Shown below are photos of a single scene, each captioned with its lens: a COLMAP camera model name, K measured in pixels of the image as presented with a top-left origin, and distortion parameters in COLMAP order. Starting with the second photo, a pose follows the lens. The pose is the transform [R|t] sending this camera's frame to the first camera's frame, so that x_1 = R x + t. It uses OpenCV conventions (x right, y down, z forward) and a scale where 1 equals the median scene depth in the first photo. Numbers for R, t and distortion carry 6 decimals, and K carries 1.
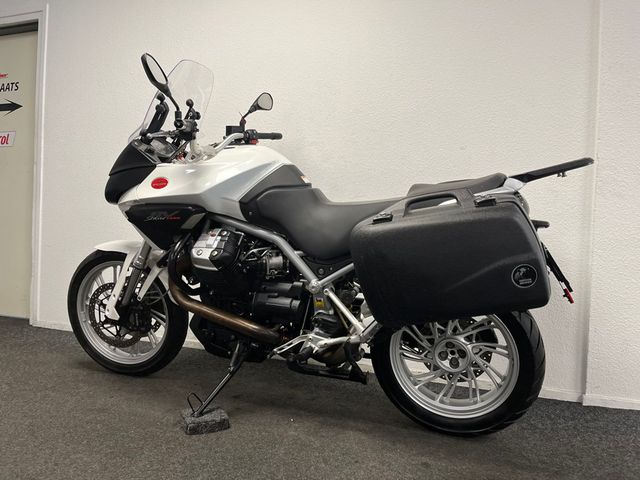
lens RADIAL K [[479.2, 0, 319.5], [0, 479.2, 236.7], [0, 0, 1]] dist [0.009163, -0.009144]
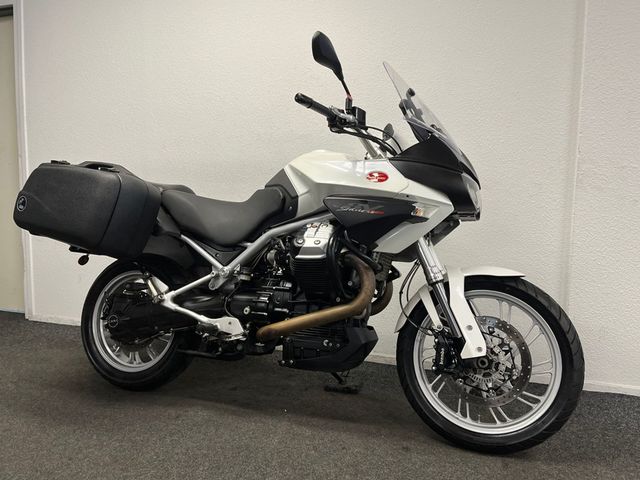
lens RADIAL K [[508.4, 0, 322.3], [0, 508.4, 241.3], [0, 0, 1]] dist [0.033866, -0.005305]
pose [[0.999727, -0.023029, 0.004038, 0.029118], [0.022681, 0.997175, 0.071607, -0.076885], [-0.005676, -0.071496, 0.997425, -0.117913]]
